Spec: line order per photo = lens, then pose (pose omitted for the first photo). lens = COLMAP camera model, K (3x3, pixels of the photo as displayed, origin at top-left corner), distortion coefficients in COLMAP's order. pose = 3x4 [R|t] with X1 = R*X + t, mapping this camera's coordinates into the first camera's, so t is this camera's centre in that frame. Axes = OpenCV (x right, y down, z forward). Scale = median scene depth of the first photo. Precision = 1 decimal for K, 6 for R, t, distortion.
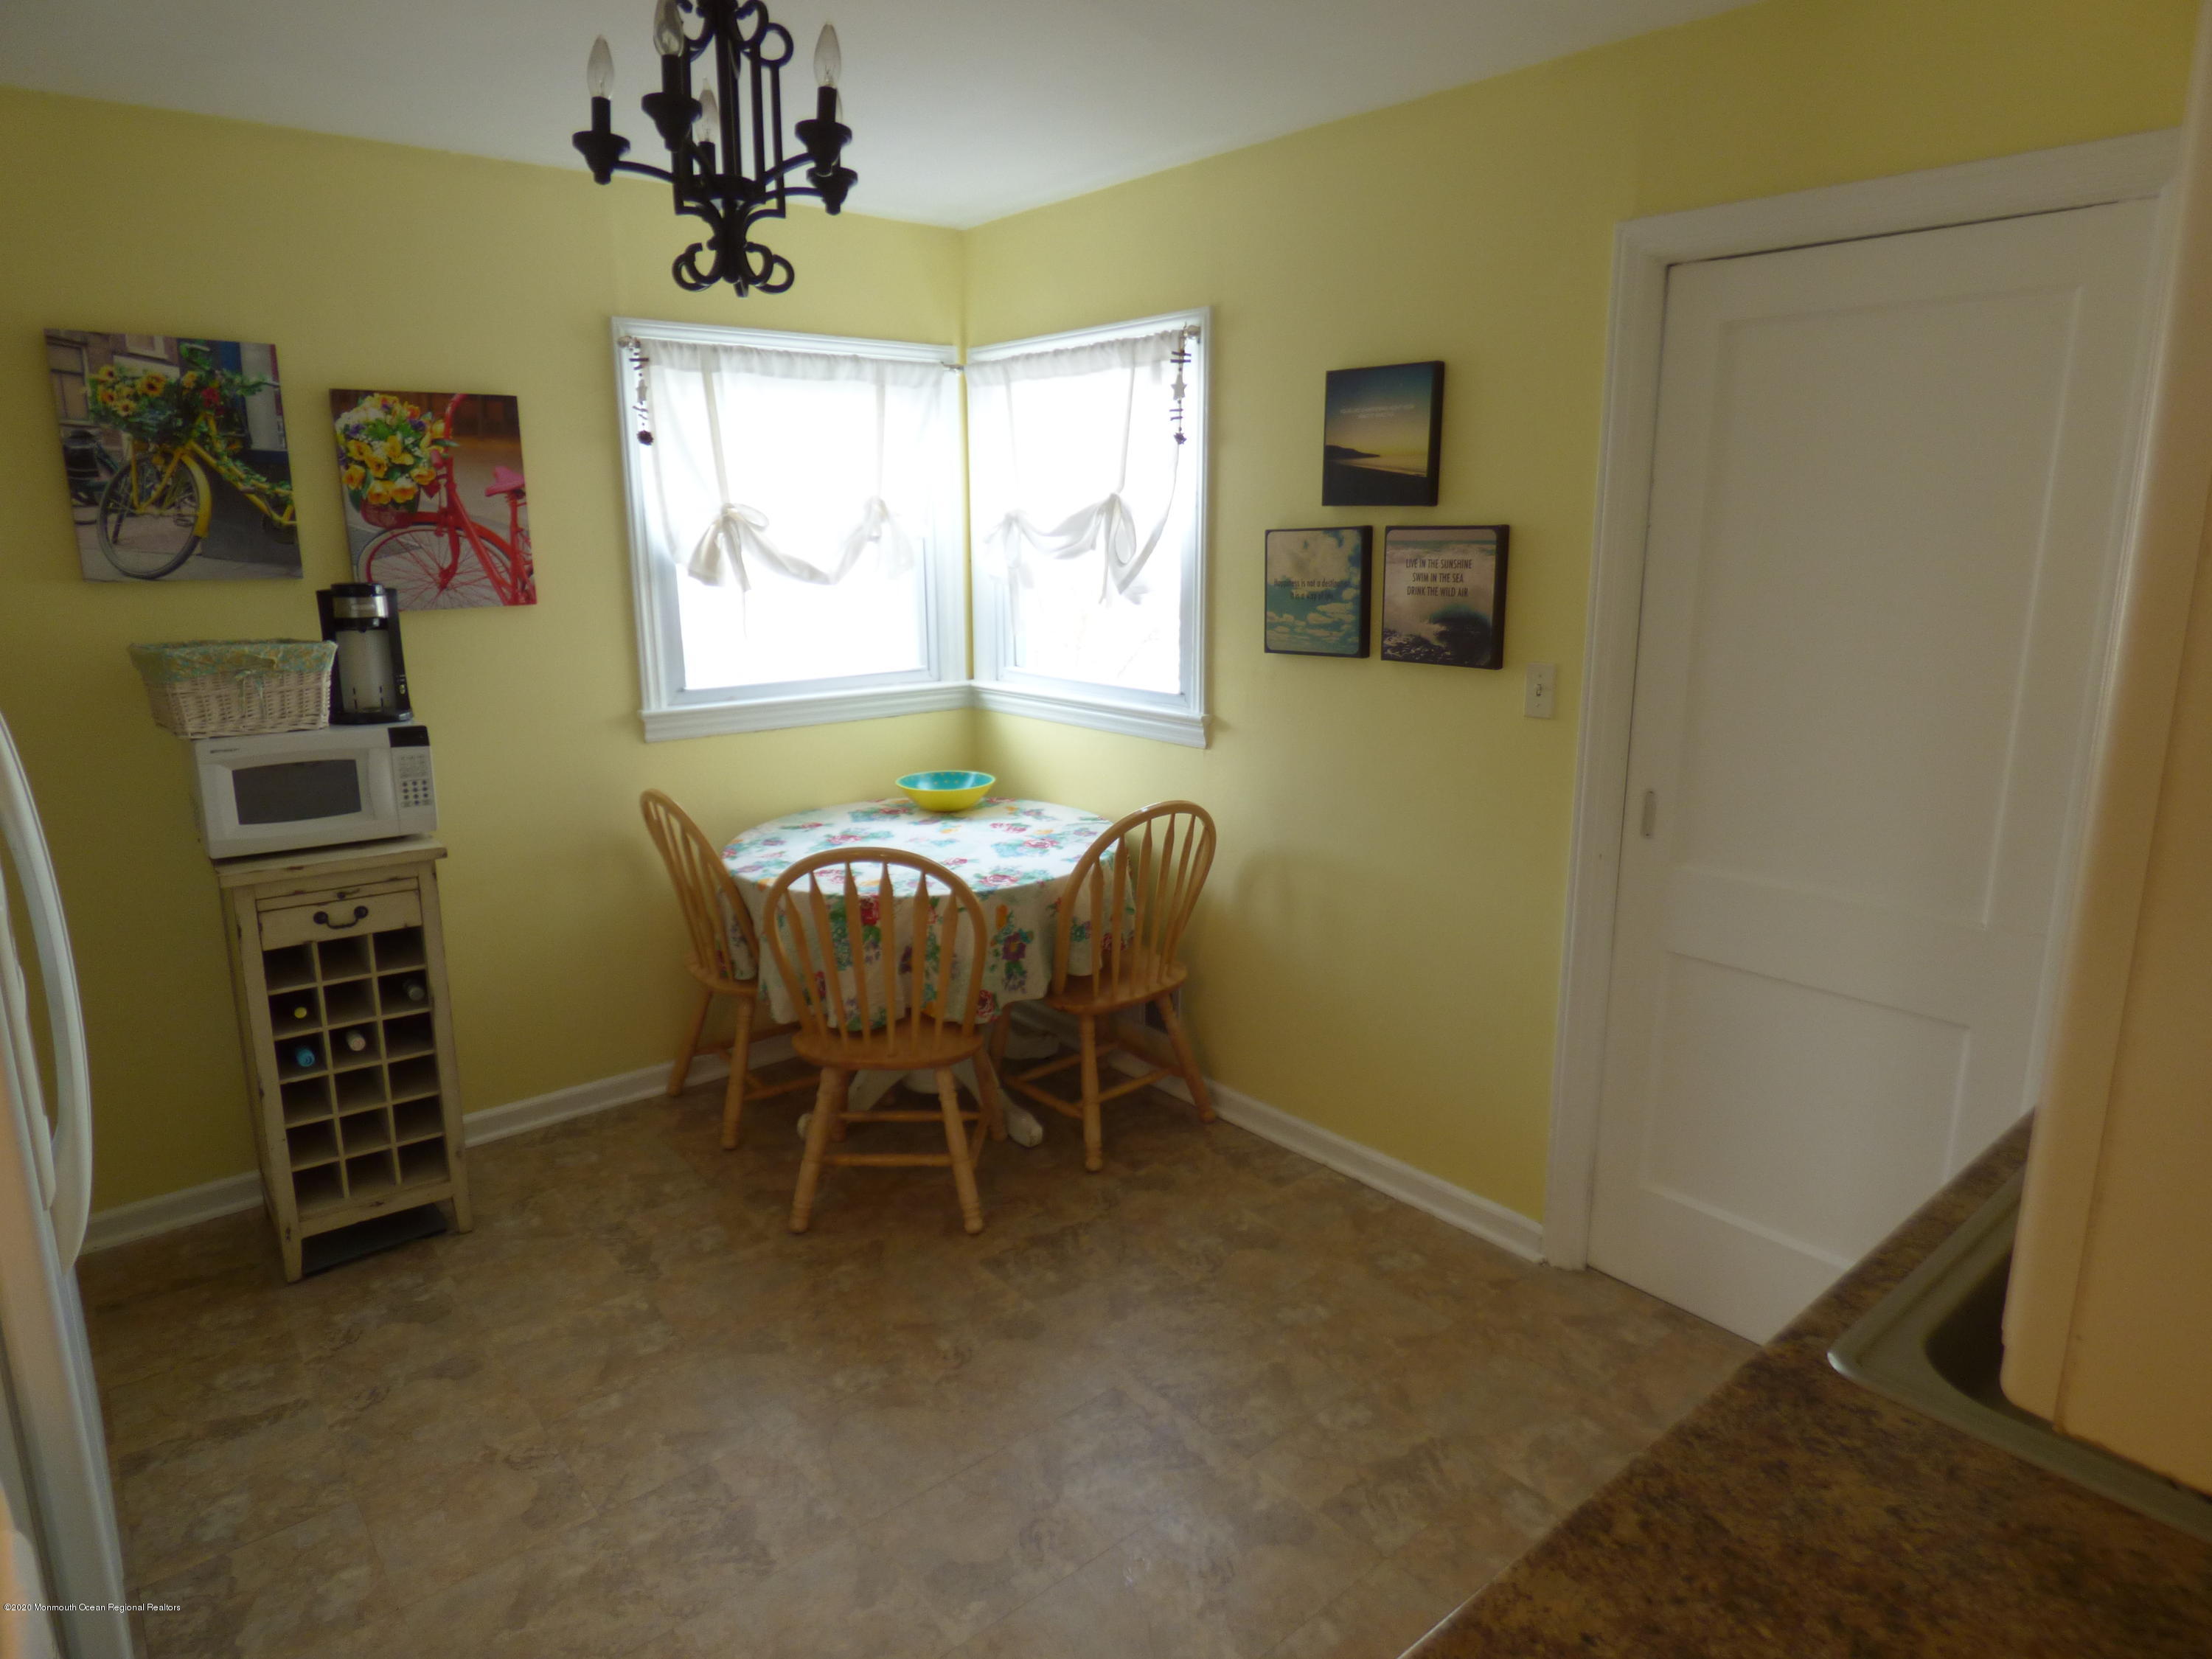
lens RADIAL K [[1312.4, 0, 1130.2], [0, 1312.4, 833.5], [0, 0, 1]] dist [-0.014918, -0.001804]
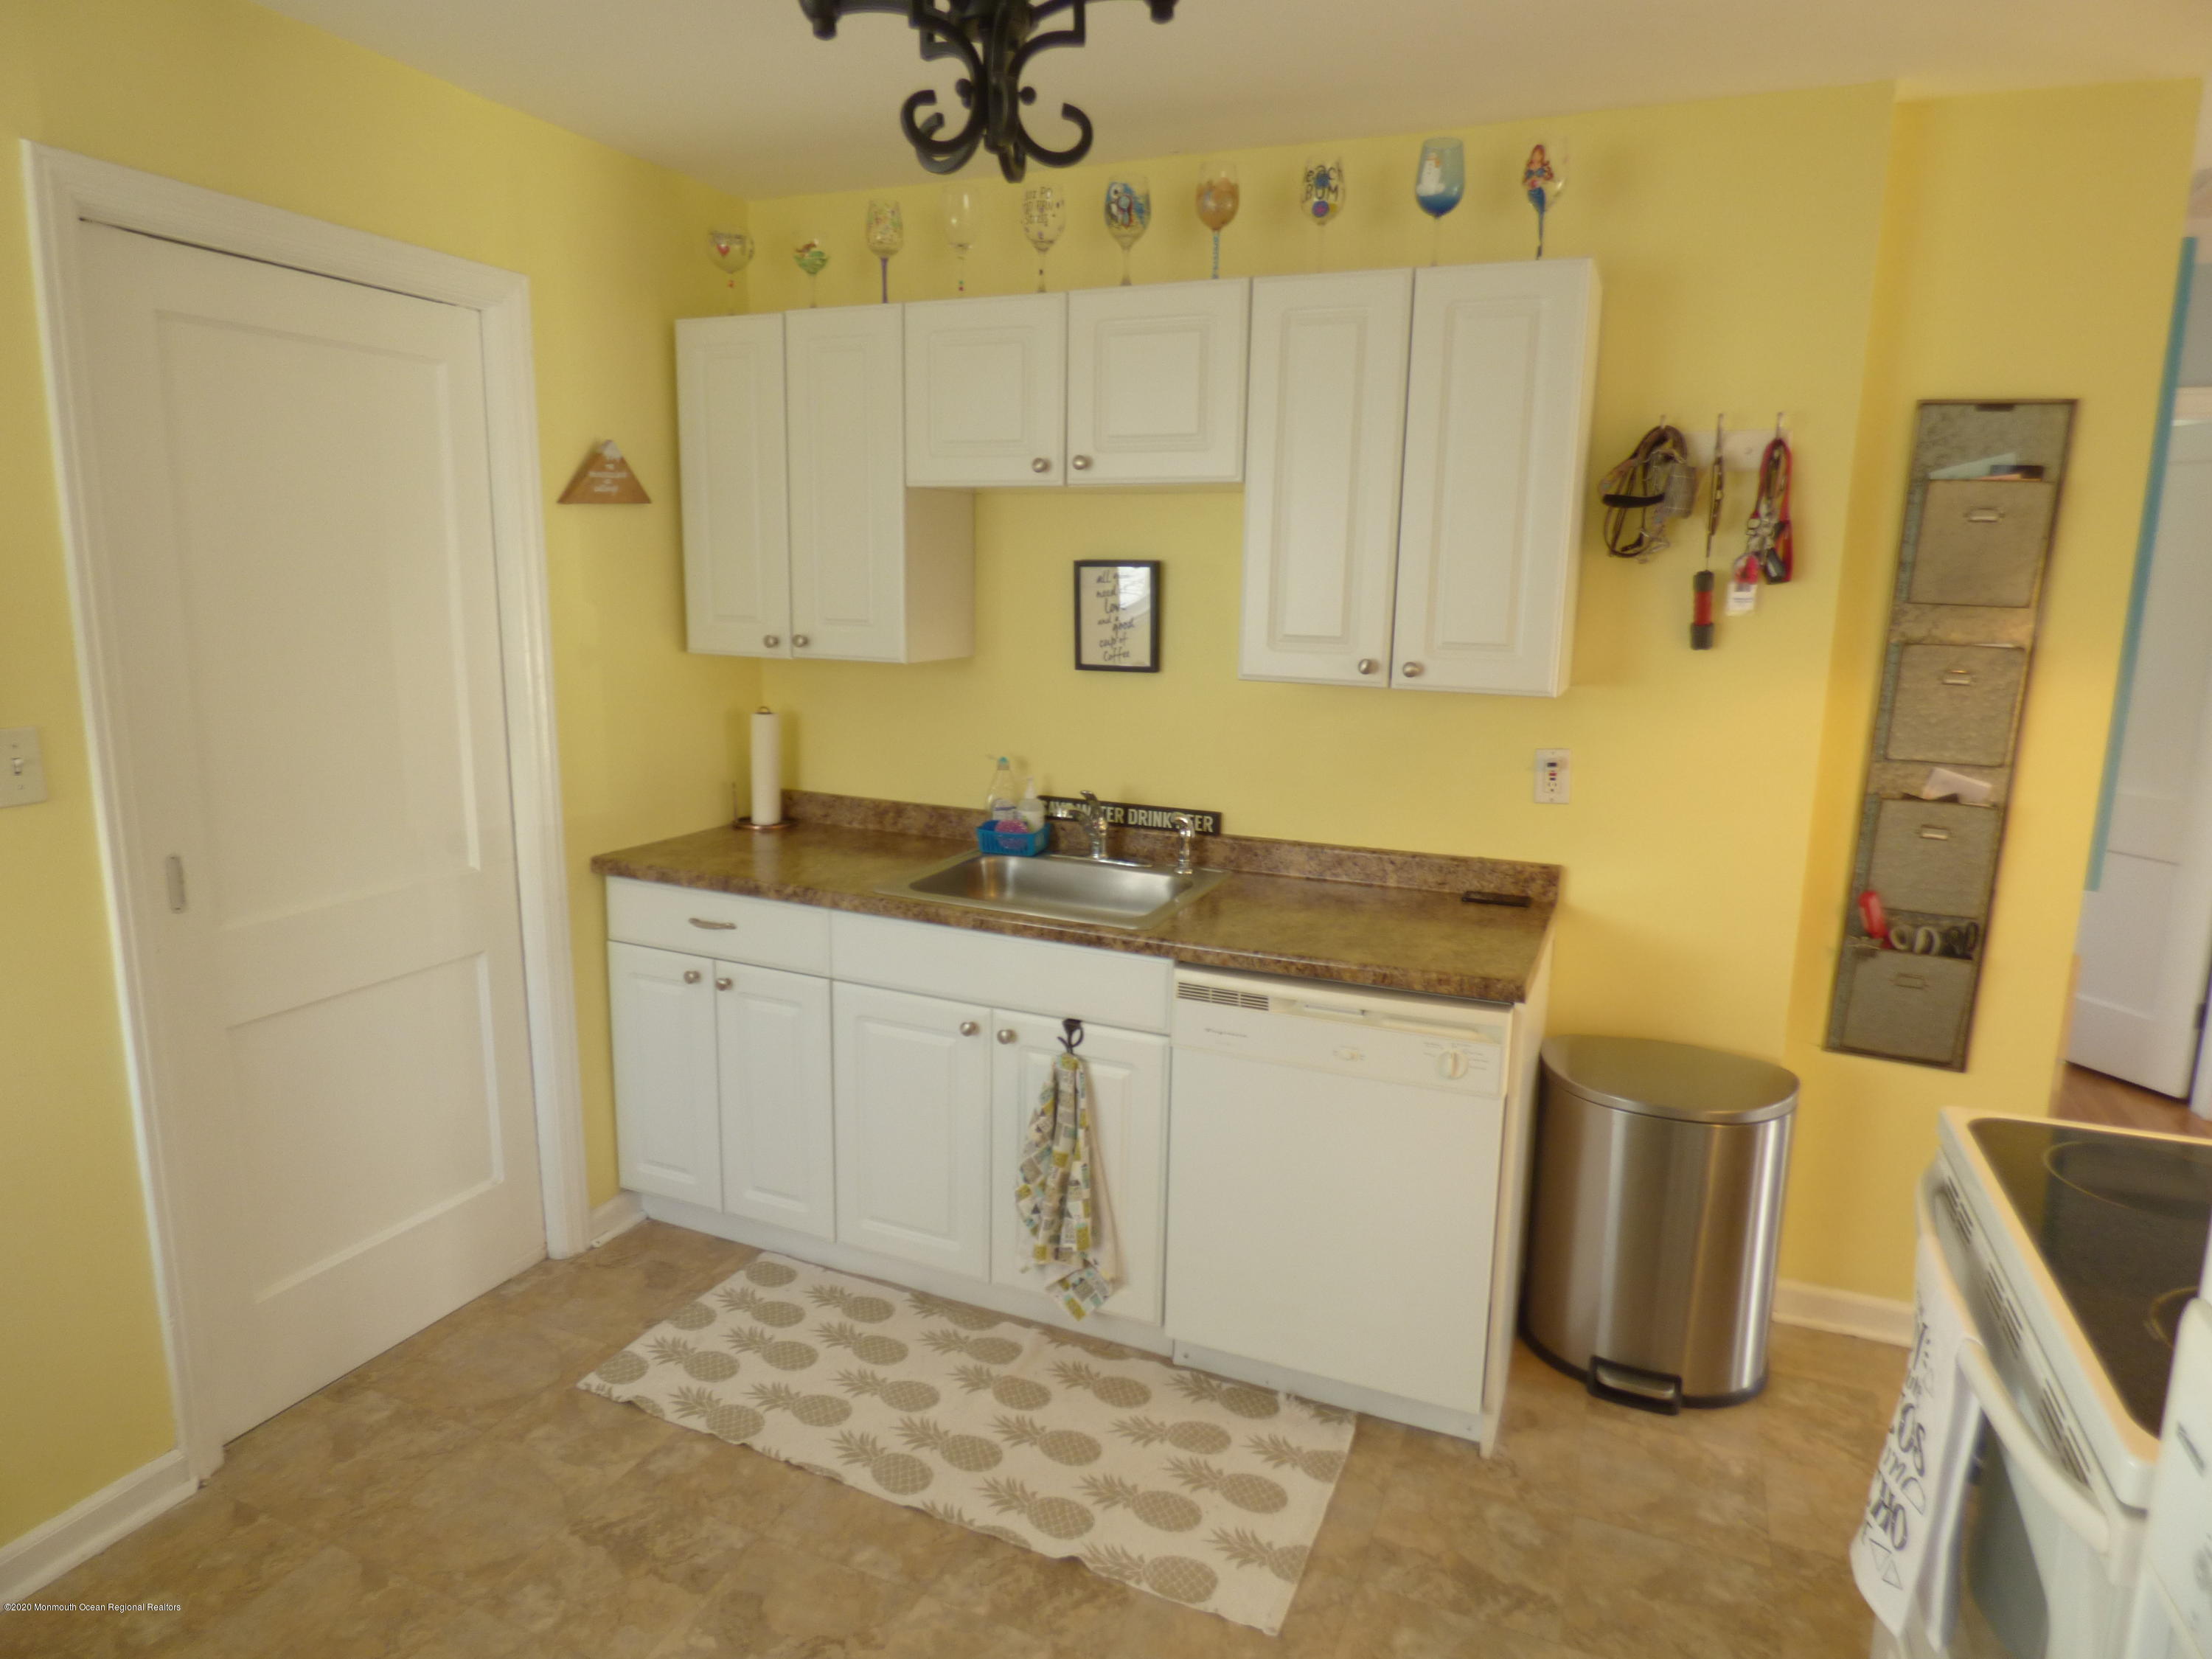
lens RADIAL K [[1312.4, 0, 1125.6], [0, 1312.4, 820.6], [0, 0, 1]] dist [-0.014918, -0.001804]
pose [[-0.444305, -0.174535, 0.878710, -0.586446], [0.184504, 0.941986, 0.280395, -0.171819], [-0.876671, 0.286706, -0.386326, 0.773791]]
